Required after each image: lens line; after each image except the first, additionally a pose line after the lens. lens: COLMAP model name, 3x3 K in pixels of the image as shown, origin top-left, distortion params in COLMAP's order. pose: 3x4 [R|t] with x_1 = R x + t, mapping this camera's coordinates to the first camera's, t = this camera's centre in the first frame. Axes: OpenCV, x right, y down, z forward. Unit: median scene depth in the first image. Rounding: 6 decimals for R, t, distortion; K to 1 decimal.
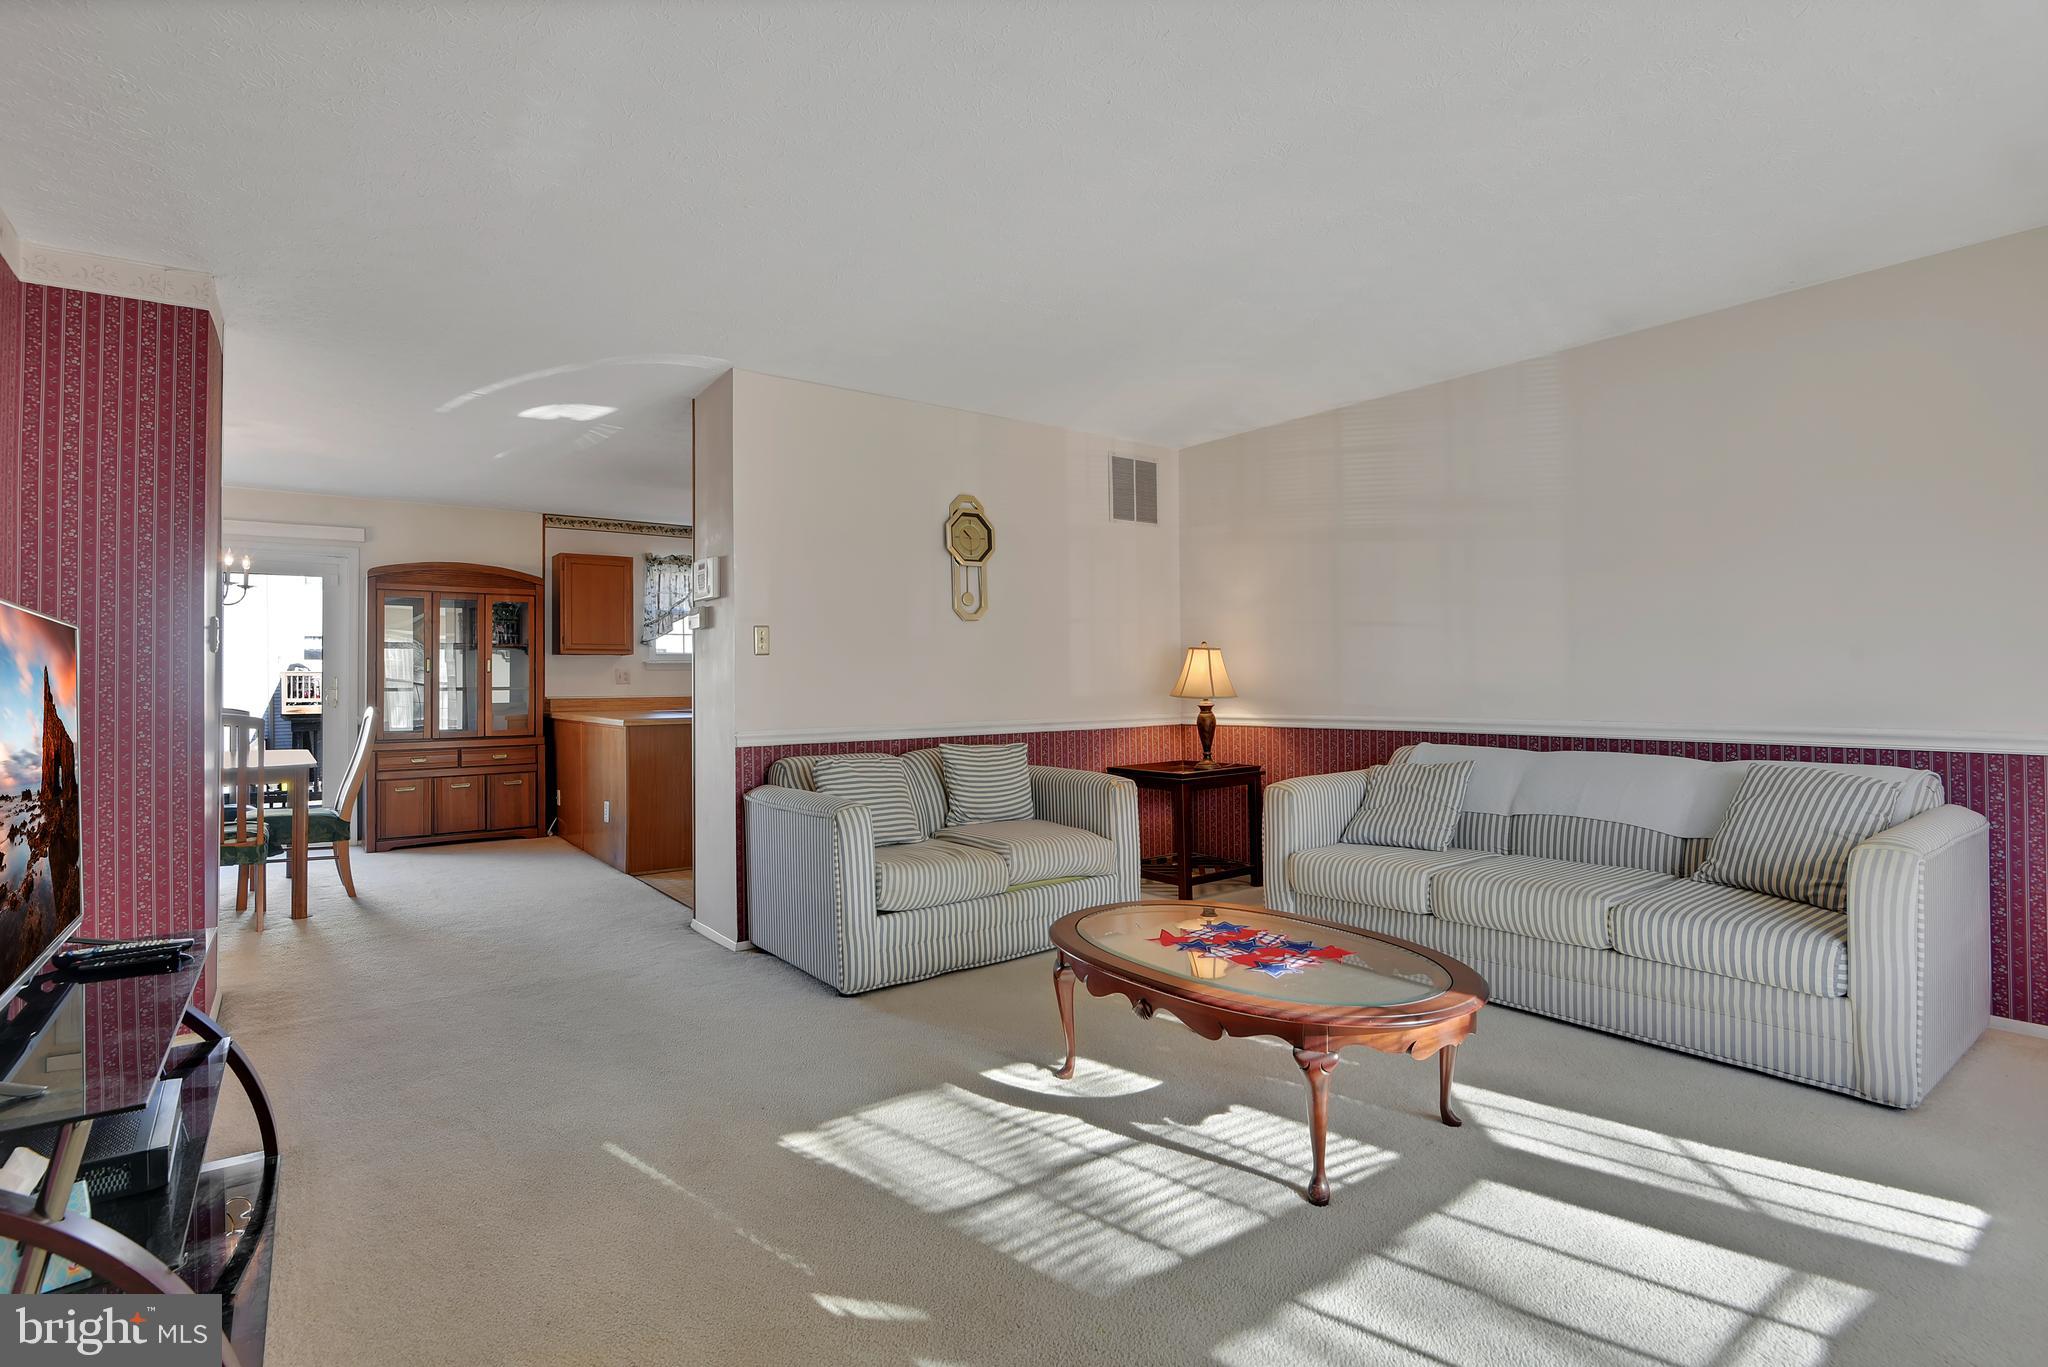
lens RADIAL K [[983.6, 0, 1033.4], [0, 983.6, 675.4], [0, 0, 1]] dist [-0.001230, -0.000174]
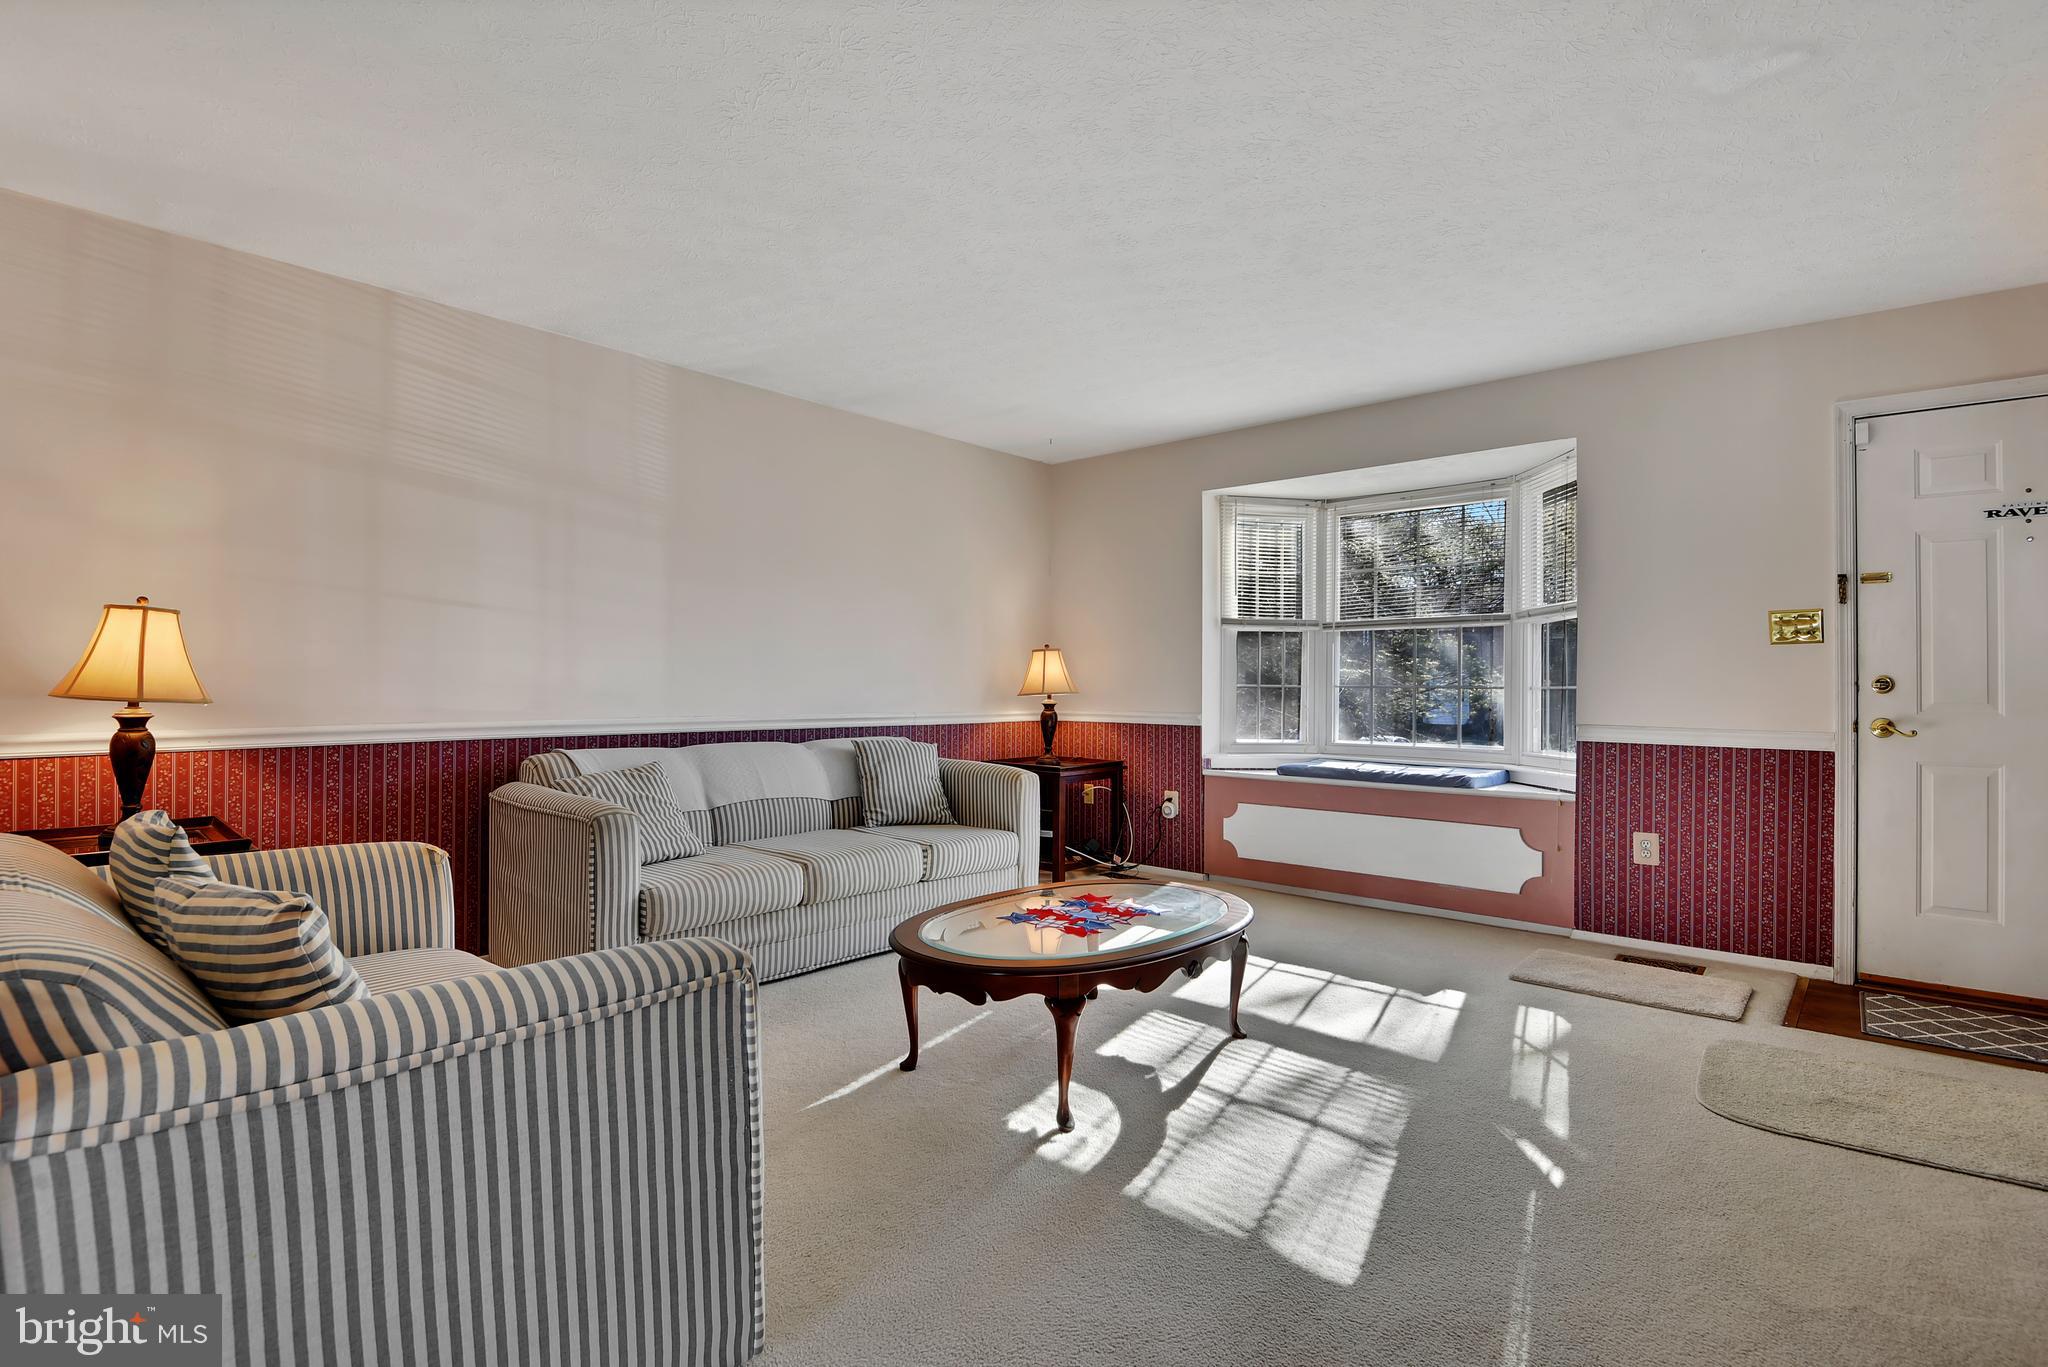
lens RADIAL K [[983.6, 0, 1033.4], [0, 983.6, 675.4], [0, 0, 1]] dist [-0.001230, -0.000174]
pose [[-0.181638, 0.014225, 0.983263, -0.610855], [-0.014882, 0.999741, -0.017212, 0.014354], [-0.983253, -0.017759, -0.181379, 0.874394]]
